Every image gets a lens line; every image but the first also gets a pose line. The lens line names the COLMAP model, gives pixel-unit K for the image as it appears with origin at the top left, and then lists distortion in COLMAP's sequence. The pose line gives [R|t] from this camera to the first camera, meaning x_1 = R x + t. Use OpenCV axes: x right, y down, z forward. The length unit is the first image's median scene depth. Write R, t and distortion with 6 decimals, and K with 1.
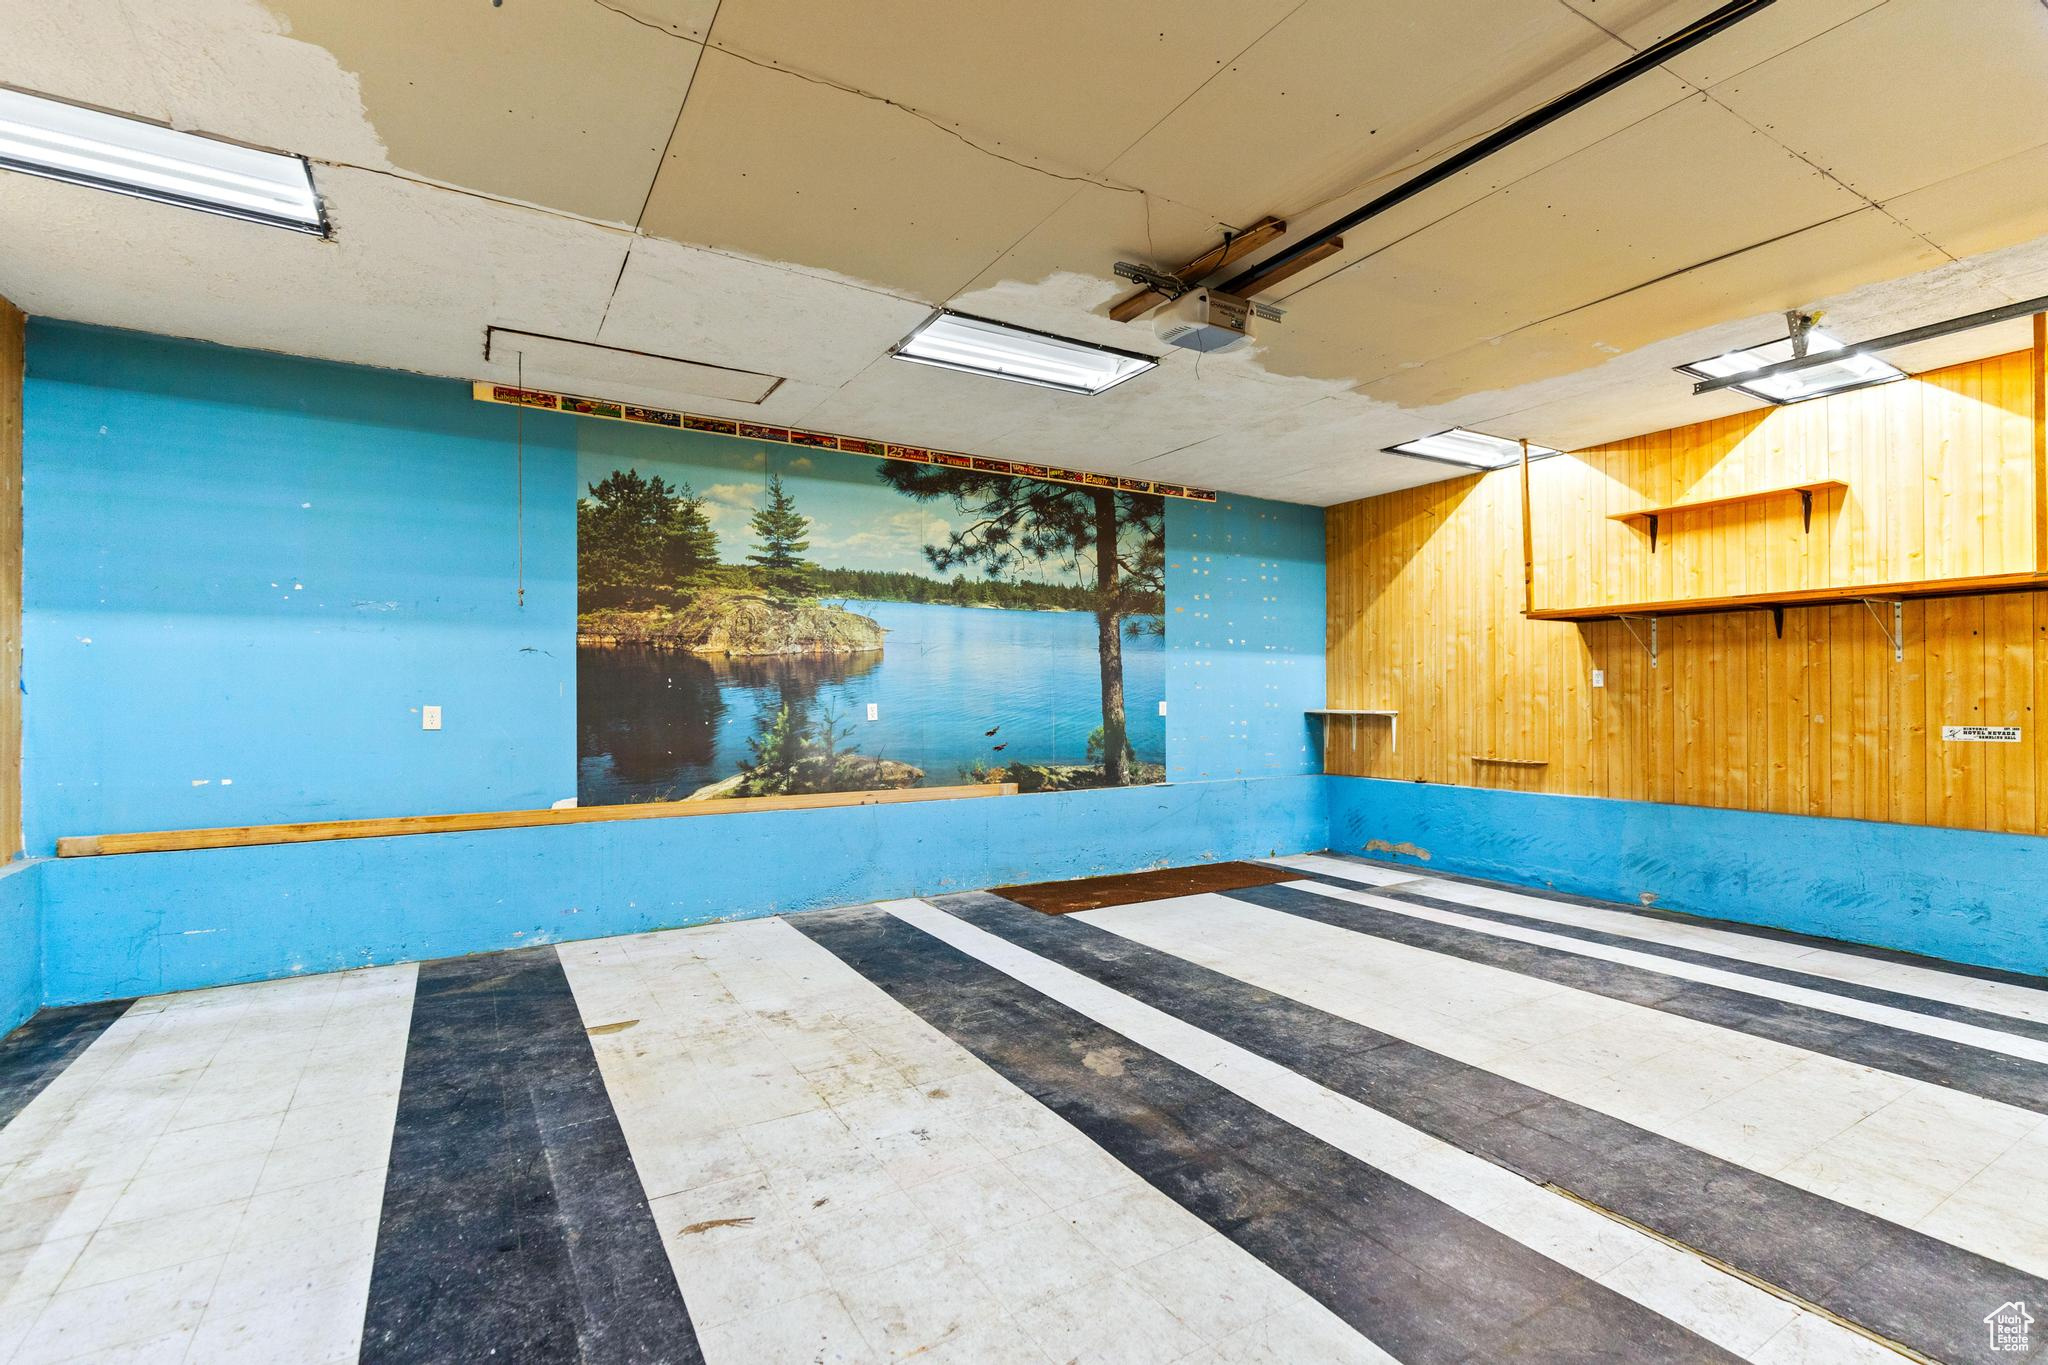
lens RADIAL K [[938.0, 0, 1026.3], [0, 938.0, 698.9], [0, 0, 1]] dist [0.002324, 0.000414]
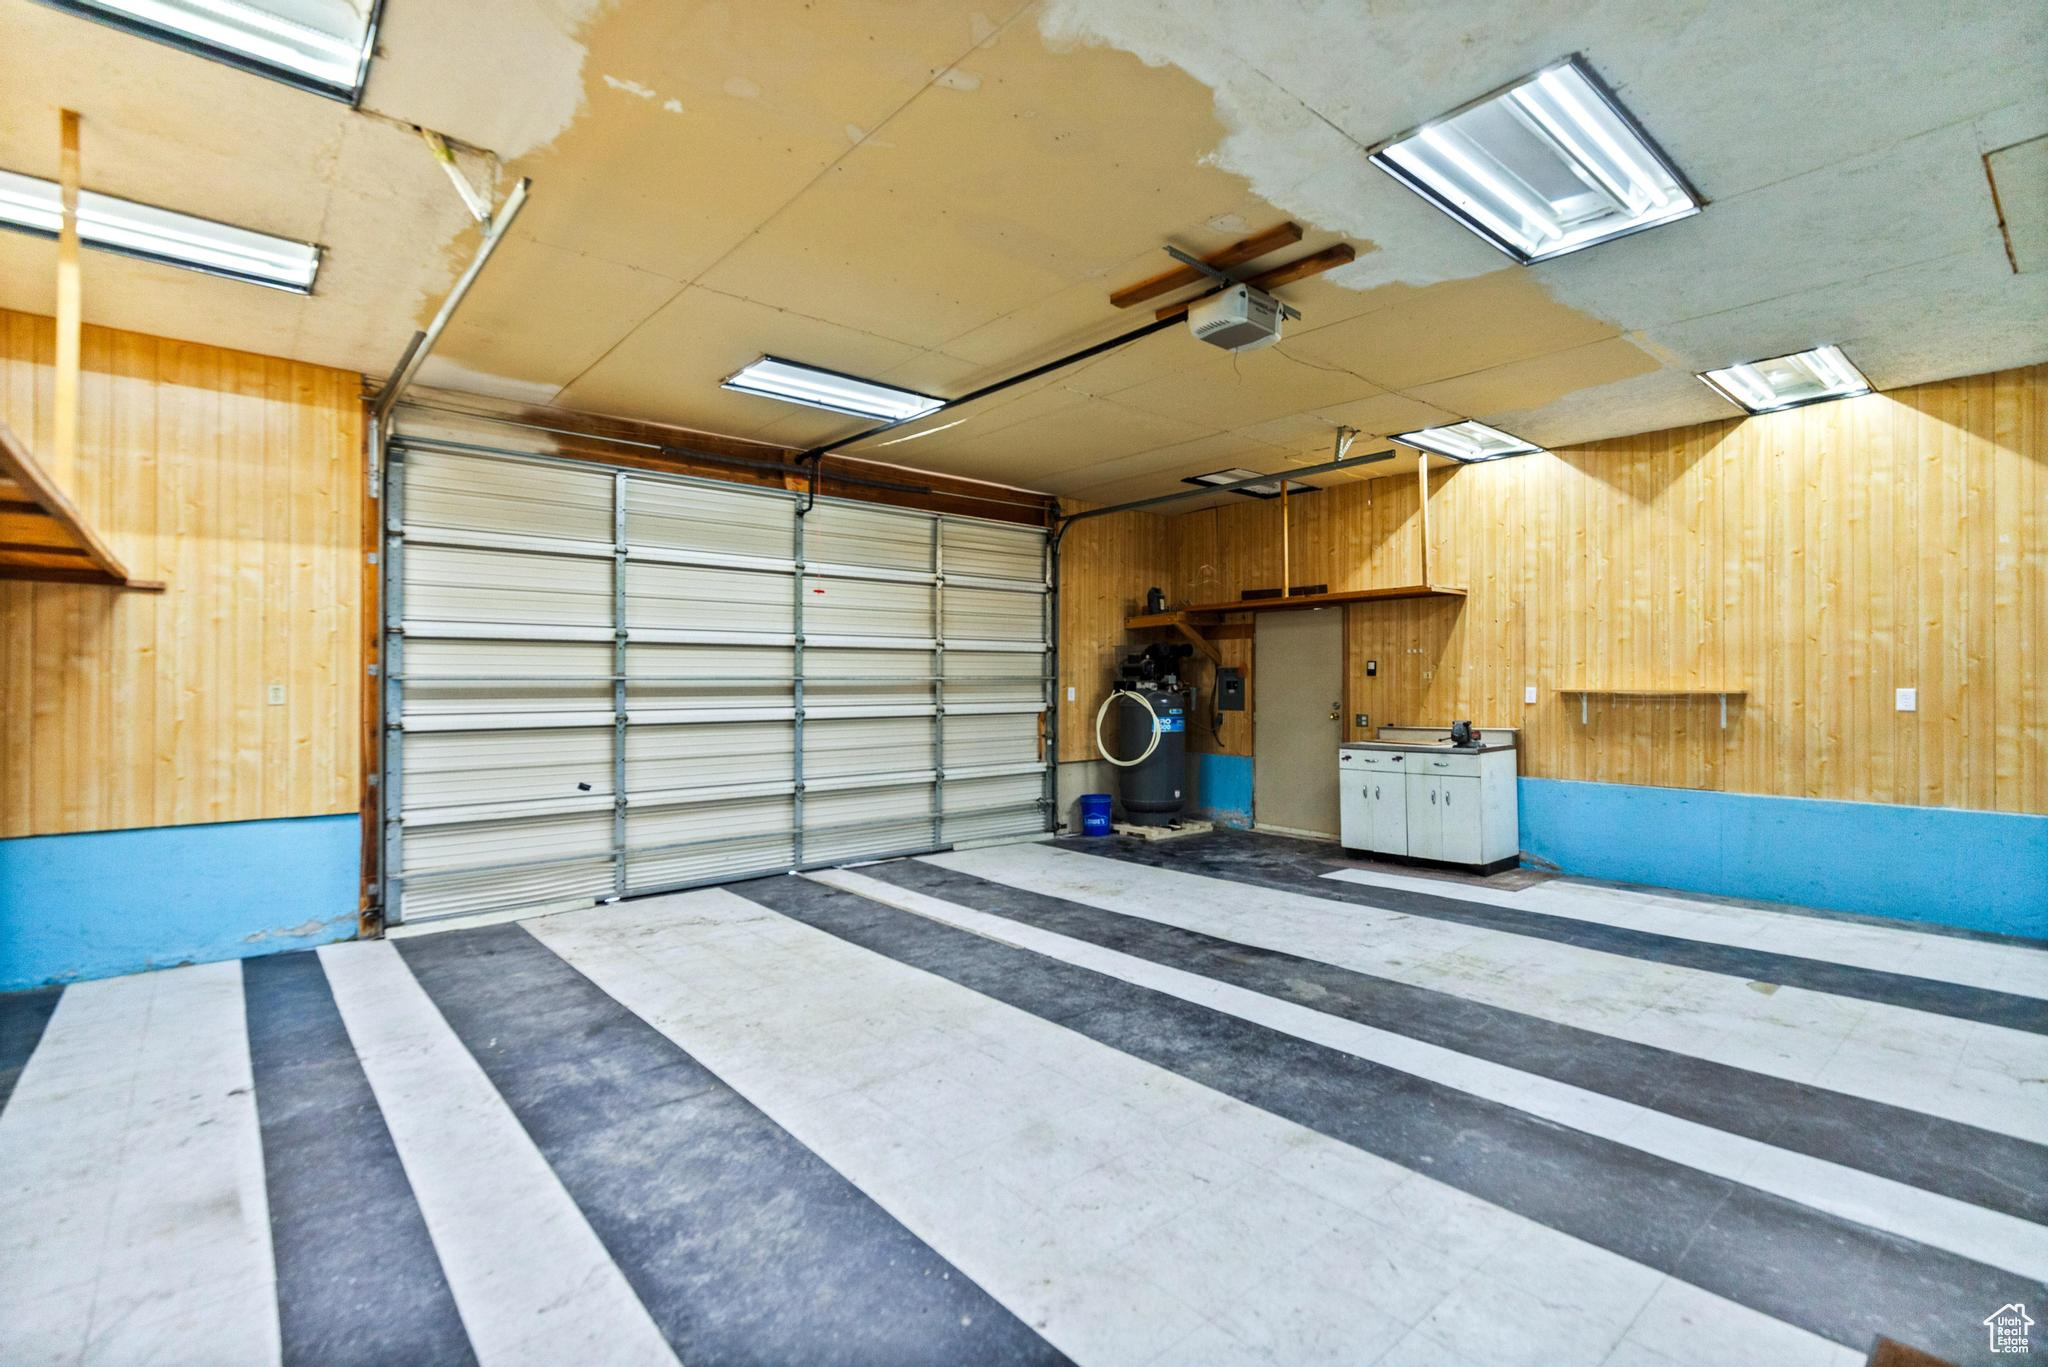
lens RADIAL K [[938.0, 0, 1022.6], [0, 938.0, 683.1], [0, 0, 1]] dist [0.002324, 0.000414]
pose [[-0.986118, 0.007120, -0.165892, 0.579802], [0.005710, 0.999943, 0.008978, -0.014840], [0.165947, 0.007906, -0.986103, 1.927833]]
